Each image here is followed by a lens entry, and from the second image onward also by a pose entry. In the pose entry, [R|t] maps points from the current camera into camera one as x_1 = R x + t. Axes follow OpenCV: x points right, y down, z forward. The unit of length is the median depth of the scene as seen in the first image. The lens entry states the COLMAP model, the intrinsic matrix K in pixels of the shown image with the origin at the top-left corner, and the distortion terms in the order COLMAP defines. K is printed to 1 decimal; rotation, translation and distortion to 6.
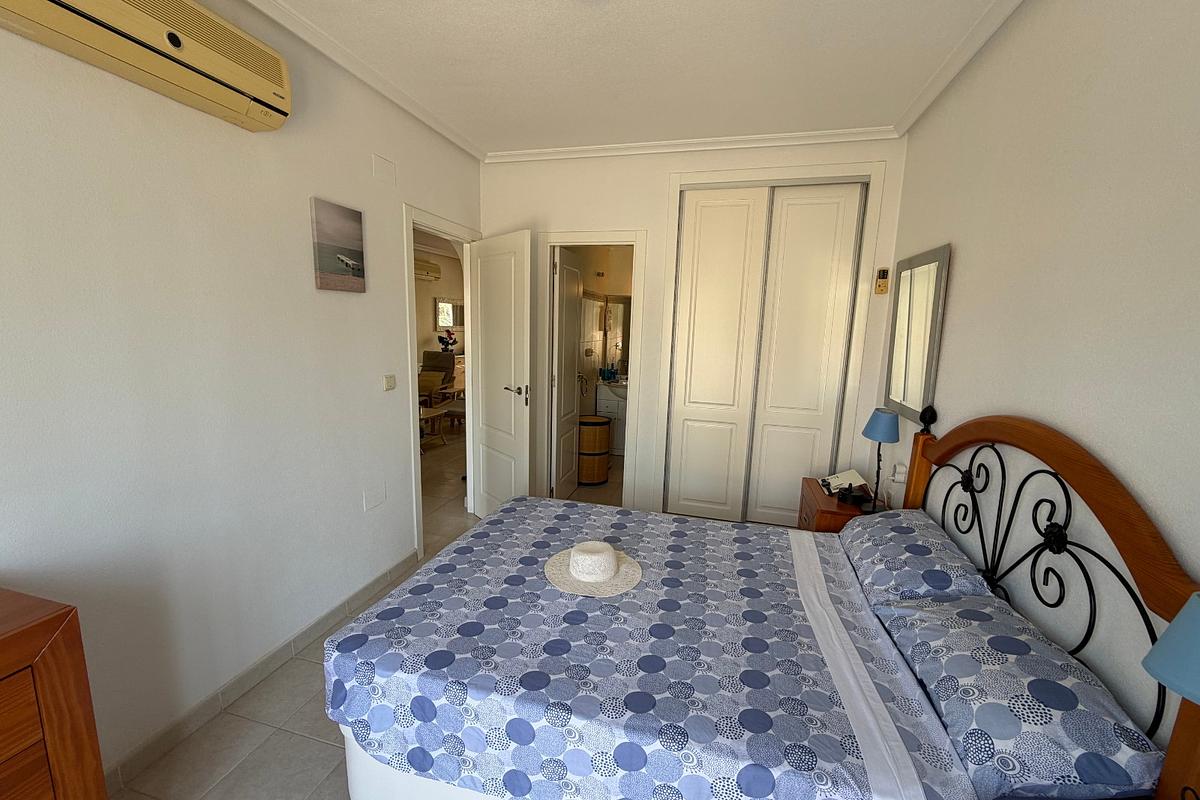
lens RADIAL K [[475.9, 0, 601.7], [0, 475.9, 397.8], [0, 0, 1]] dist [0.000090, -0.000059]
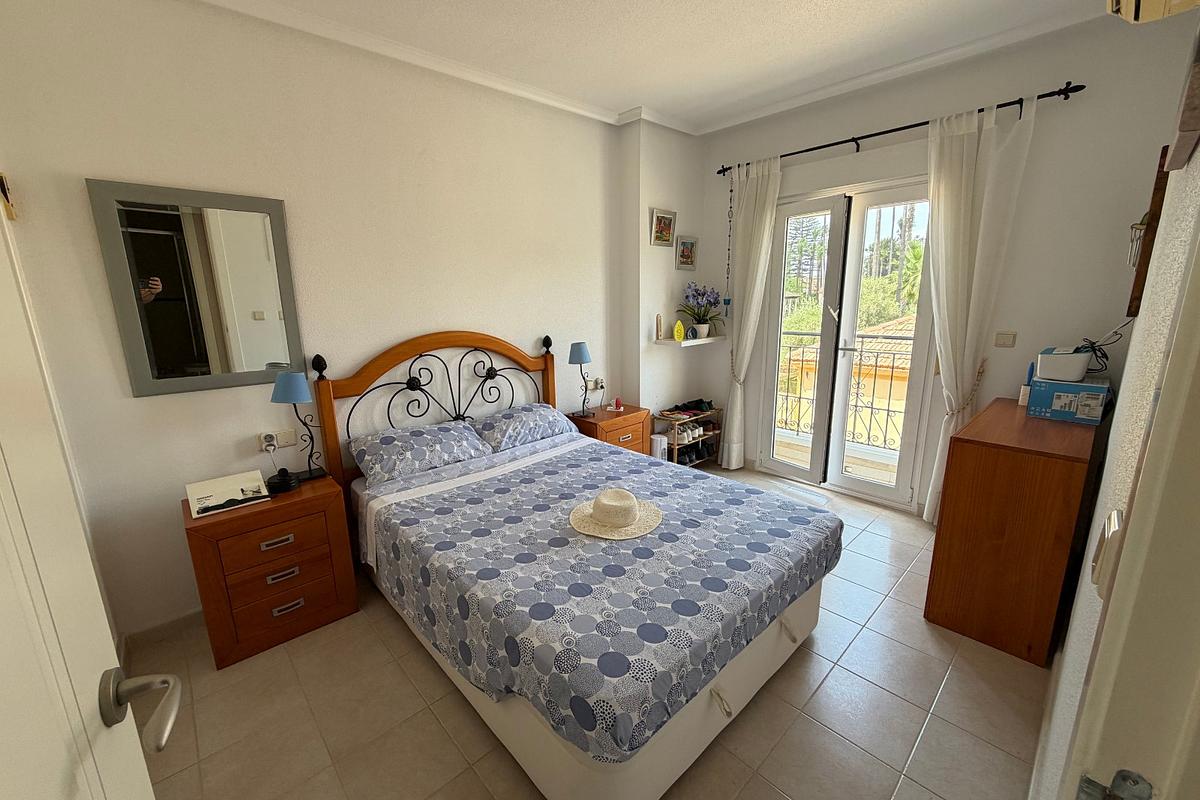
lens RADIAL K [[475.9, 0, 599.6], [0, 475.9, 402.2], [0, 0, 1]] dist [0.000090, -0.000059]
pose [[-0.845756, -0.130352, 0.517403, -0.554607], [0.075622, 0.930627, 0.358071, -0.280200], [-0.528184, 0.341968, -0.777226, 1.945307]]
